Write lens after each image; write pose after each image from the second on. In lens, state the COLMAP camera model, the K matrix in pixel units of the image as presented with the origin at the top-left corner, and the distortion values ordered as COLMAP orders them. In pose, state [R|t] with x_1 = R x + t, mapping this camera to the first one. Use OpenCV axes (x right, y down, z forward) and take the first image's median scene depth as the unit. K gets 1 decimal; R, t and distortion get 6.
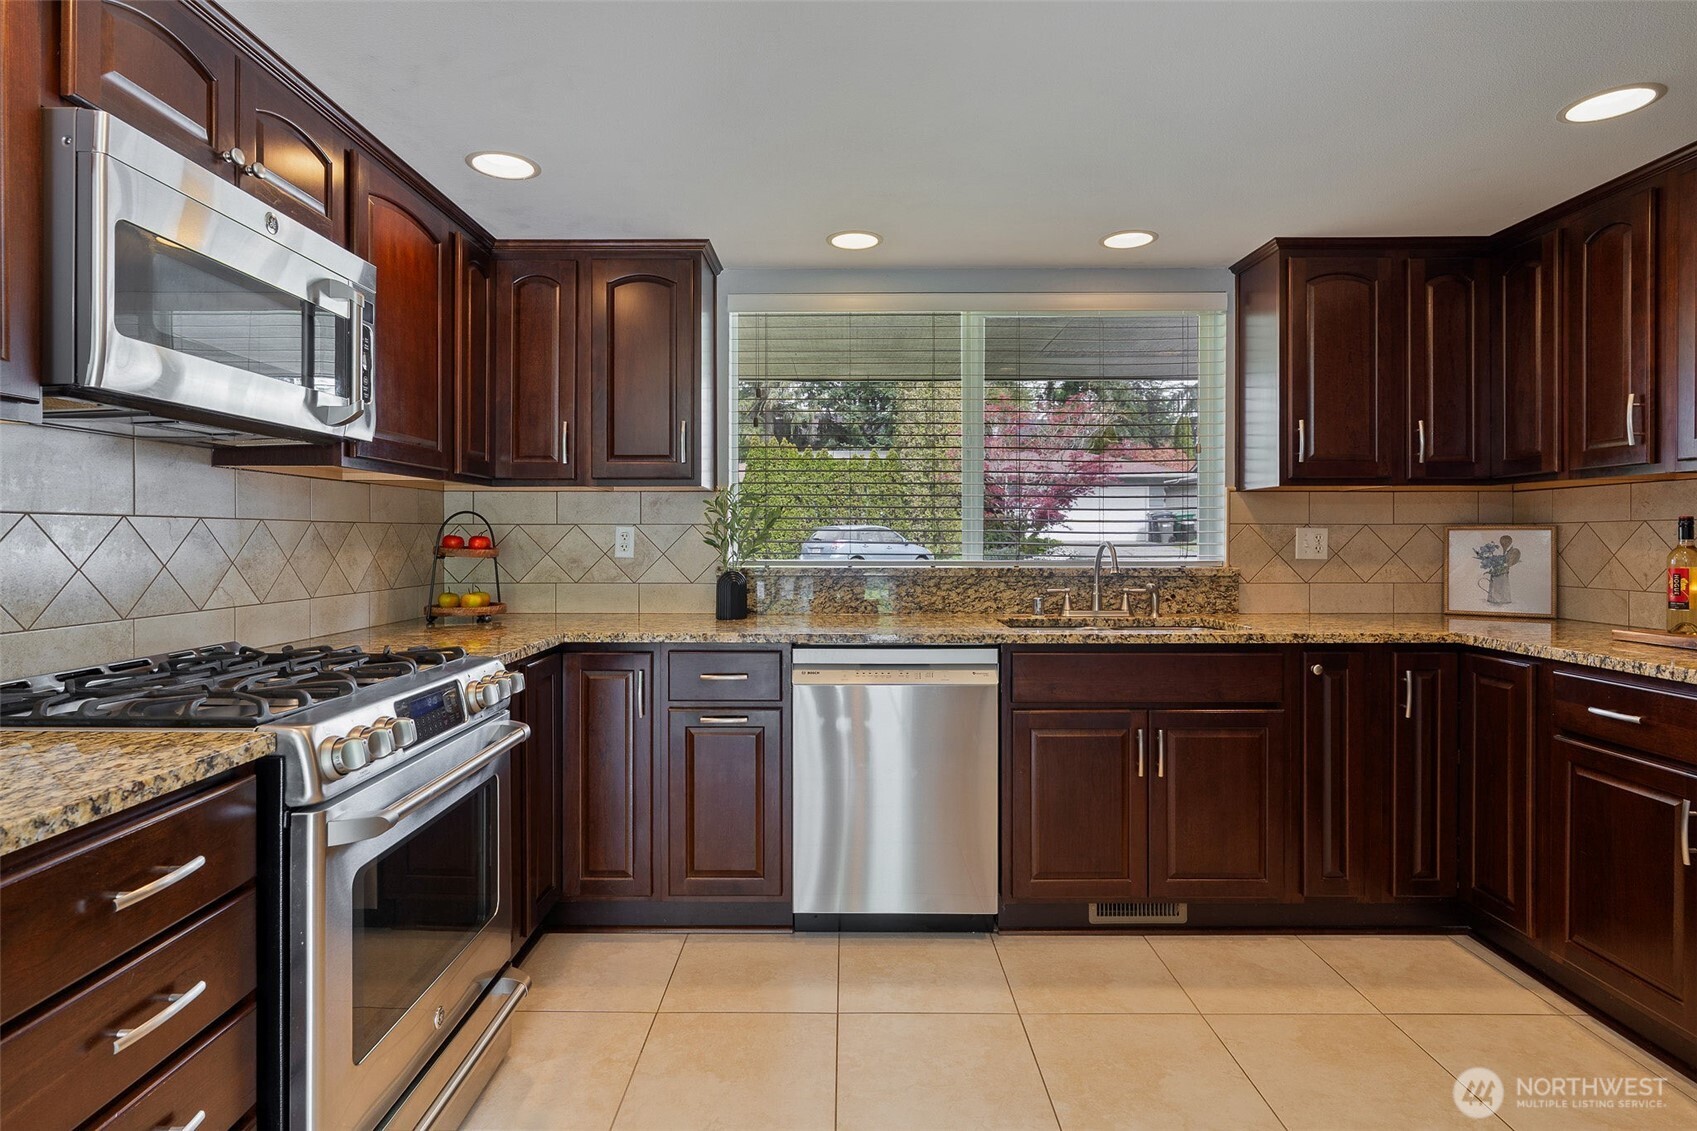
lens RADIAL K [[881.1, 0, 836.4], [0, 881.1, 534.0], [0, 0, 1]] dist [-0.001476, 0.000591]
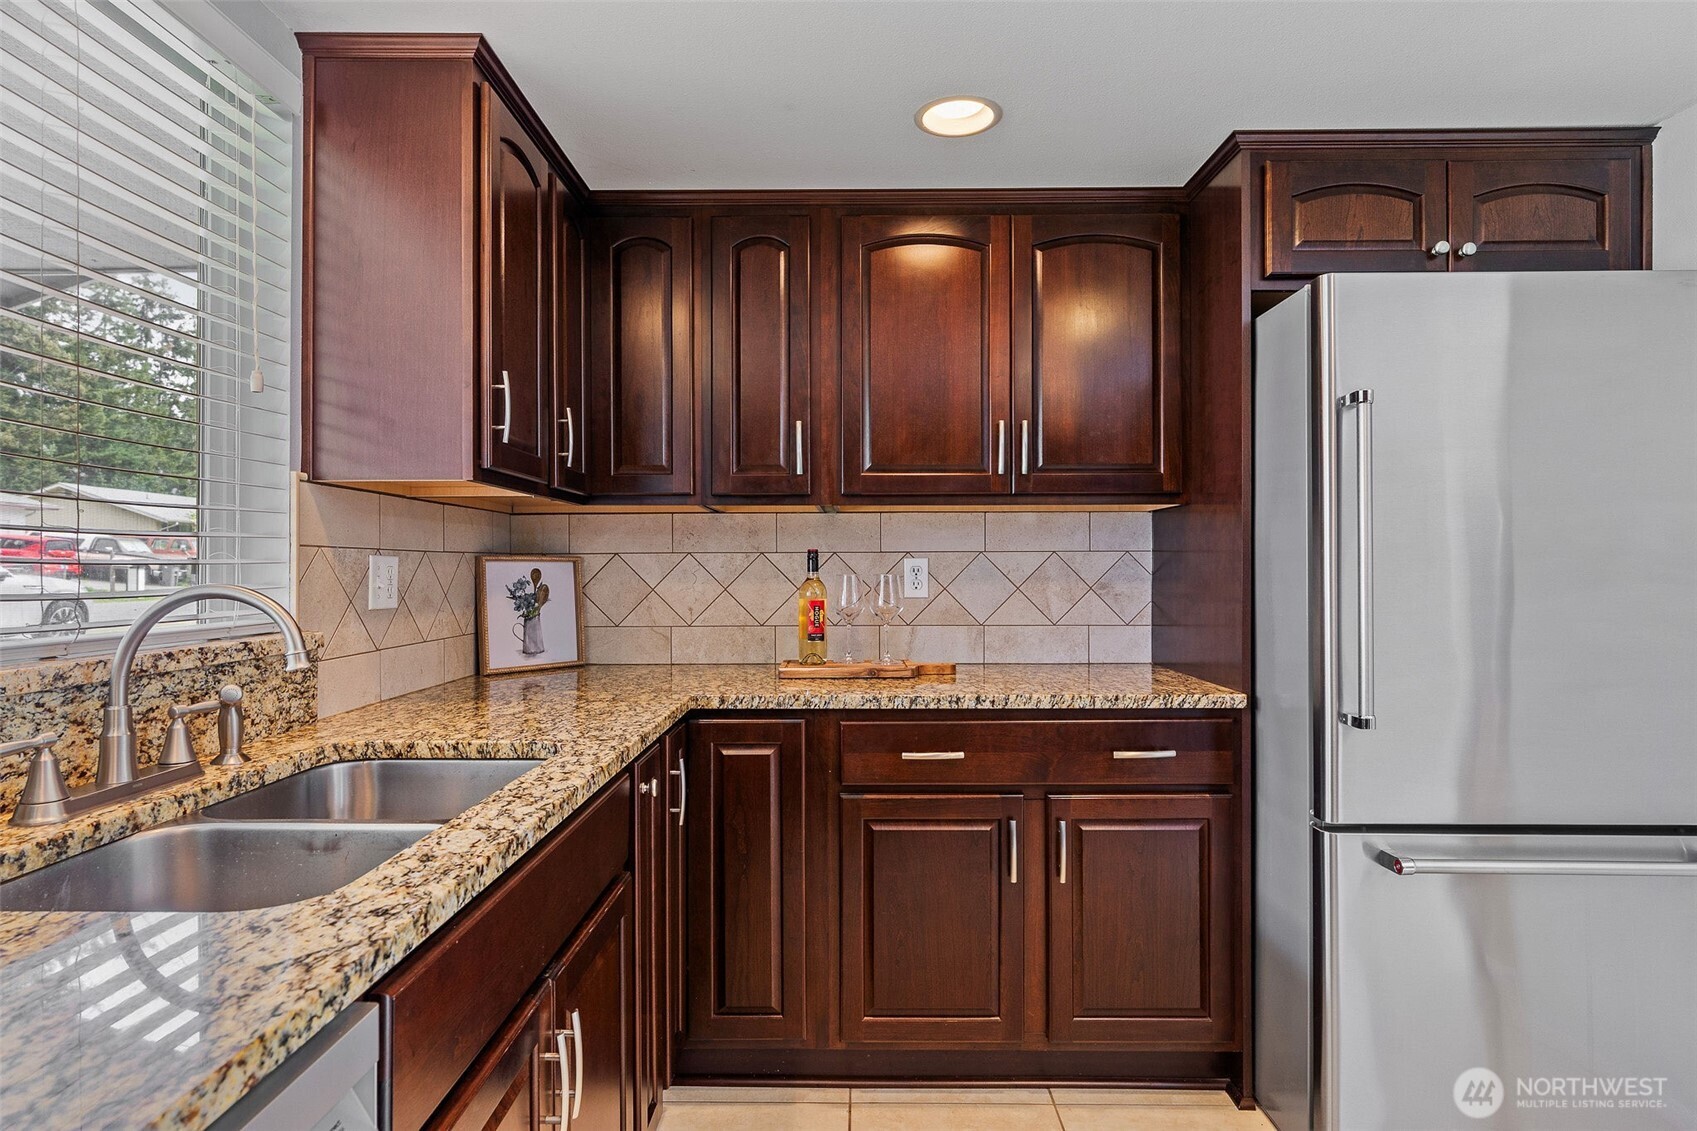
lens RADIAL K [[921.5, 0, 847.8], [0, 921.5, 566.8], [0, 0, 1]] dist [-0.001029, 0.000901]
pose [[0.003944, 0.000268, 0.999992, -0.084835], [-0.000545, 1.000000, -0.000266, 0.000463], [-0.999992, -0.000544, 0.003944, 0.779444]]
